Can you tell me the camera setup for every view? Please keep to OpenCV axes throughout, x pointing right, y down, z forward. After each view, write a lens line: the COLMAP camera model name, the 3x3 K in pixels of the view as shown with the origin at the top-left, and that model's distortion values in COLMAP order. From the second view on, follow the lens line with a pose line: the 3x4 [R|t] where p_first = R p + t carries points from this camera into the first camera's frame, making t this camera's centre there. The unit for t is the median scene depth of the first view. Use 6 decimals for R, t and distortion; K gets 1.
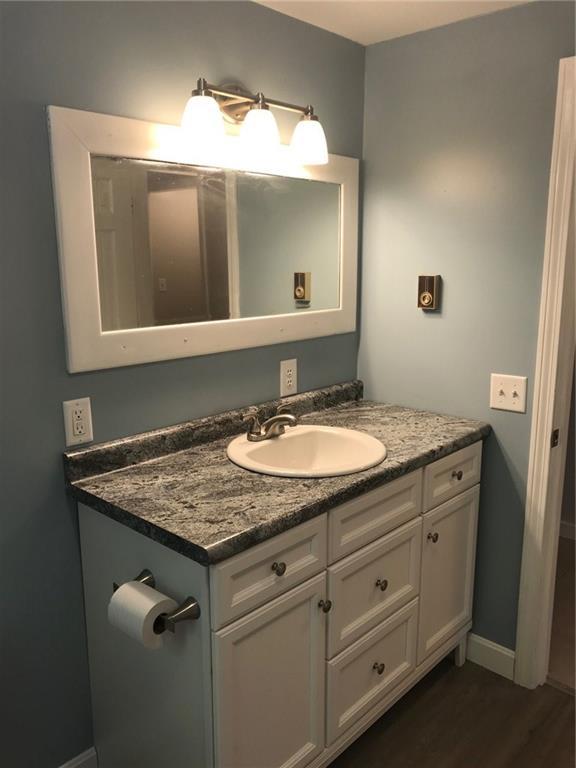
lens RADIAL K [[630.2, 0, 290.9], [0, 630.2, 384.2], [0, 0, 1]] dist [0.051197, -0.016563]
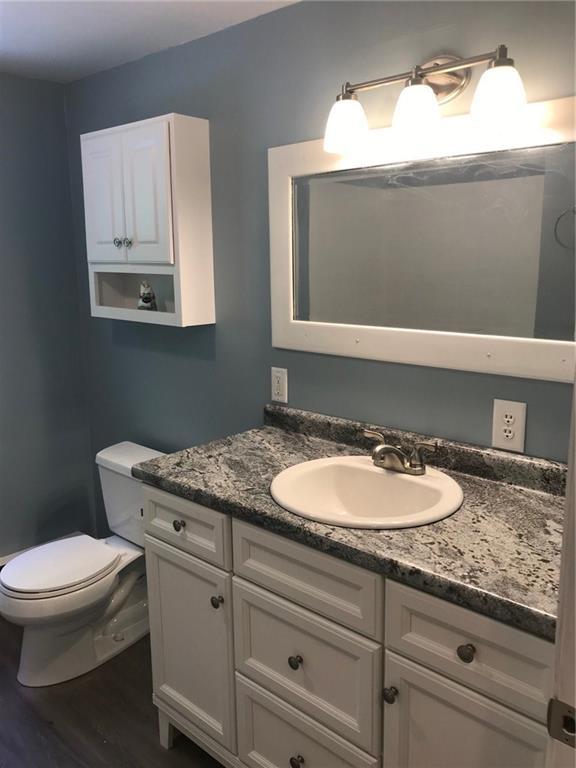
lens RADIAL K [[630.2, 0, 290.4], [0, 630.2, 384.5], [0, 0, 1]] dist [0.051197, -0.016563]
pose [[0.006993, 0.200175, -0.979735, 0.911312], [-0.197327, 0.960770, 0.194892, -0.193341], [0.980313, 0.191966, 0.046218, 0.927017]]
